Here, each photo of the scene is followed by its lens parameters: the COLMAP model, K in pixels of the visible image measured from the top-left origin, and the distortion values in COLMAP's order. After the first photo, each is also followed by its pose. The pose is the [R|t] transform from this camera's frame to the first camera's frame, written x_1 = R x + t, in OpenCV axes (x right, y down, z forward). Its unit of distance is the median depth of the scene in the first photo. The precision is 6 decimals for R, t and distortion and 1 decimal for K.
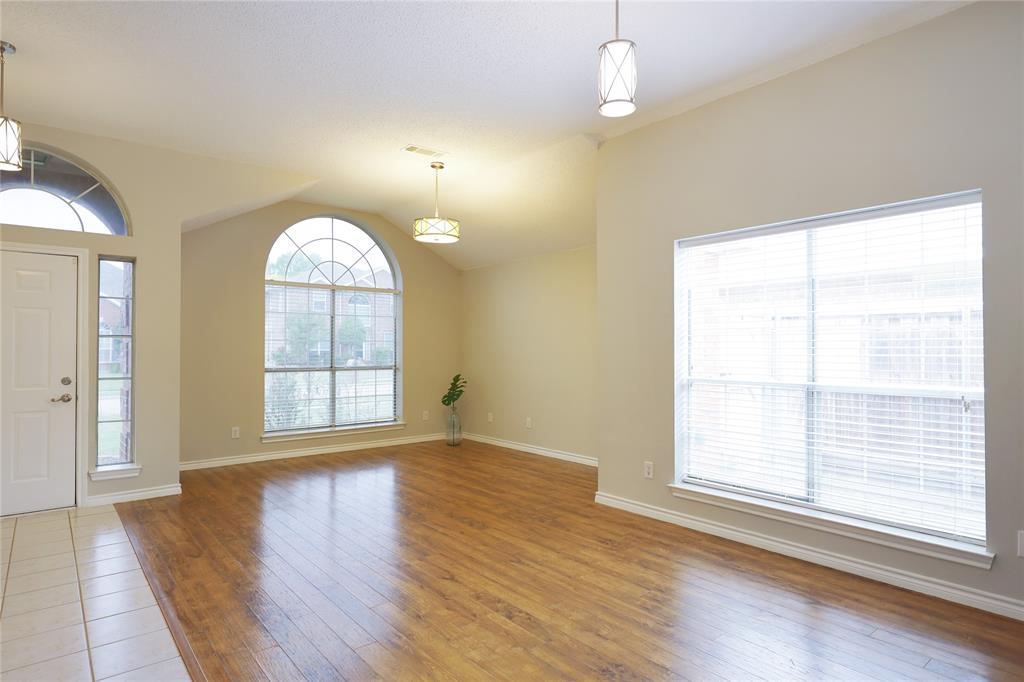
lens RADIAL K [[521.0, 0, 507.3], [0, 521.0, 348.0], [0, 0, 1]] dist [-0.001407, 0.000947]
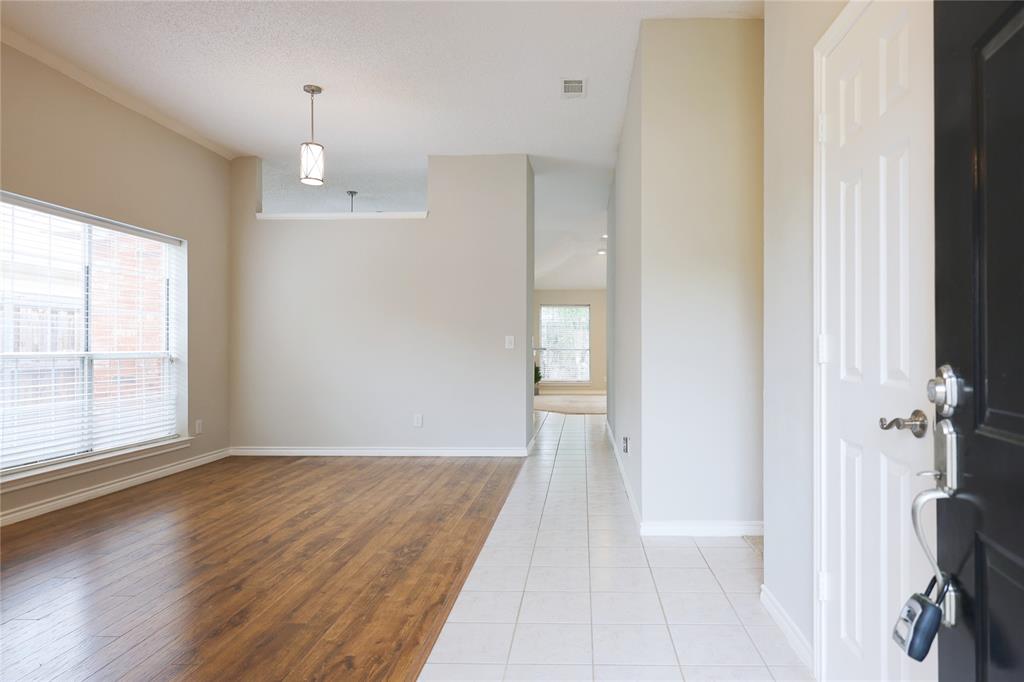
lens RADIAL K [[631.2, 0, 516.6], [0, 631.2, 340.6], [0, 0, 1]] dist [0.004613, 0.000374]
pose [[-0.672482, 0.007116, 0.740079, -0.937365], [-0.000757, 0.999947, -0.010303, 0.042678], [-0.740113, -0.007489, -0.672441, 1.009491]]
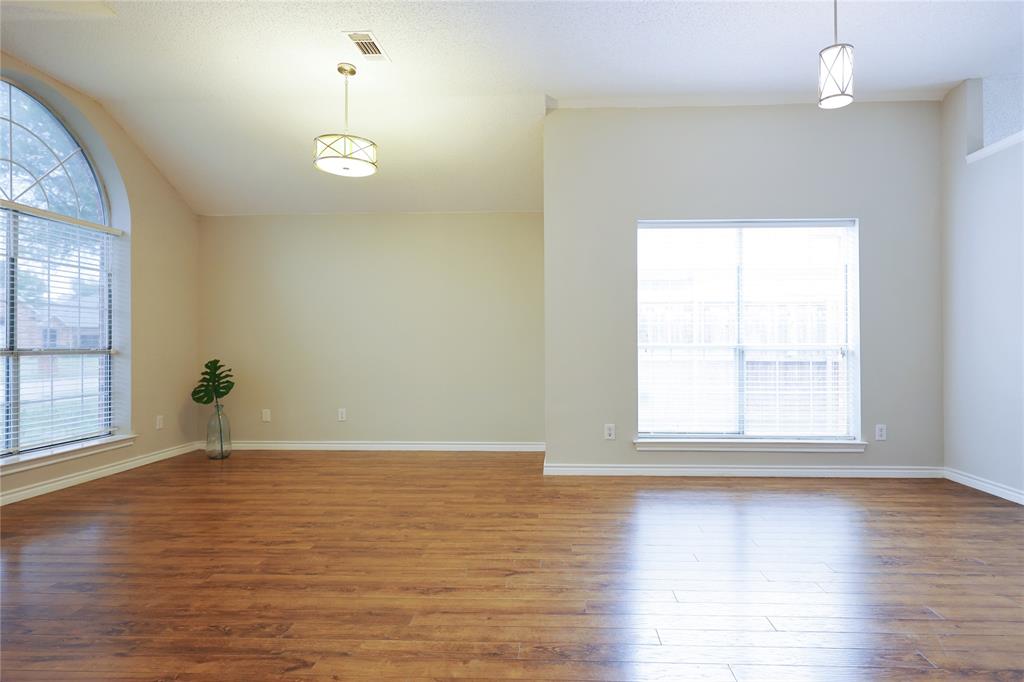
lens RADIAL K [[542.8, 0, 521.3], [0, 542.8, 342.4], [0, 0, 1]] dist [0.003092, 0.000514]
pose [[0.705669, 0.001010, 0.708540, -0.633975], [-0.001348, 0.999999, -0.000083, 0.050739], [-0.708540, -0.000897, 0.705670, 0.338010]]
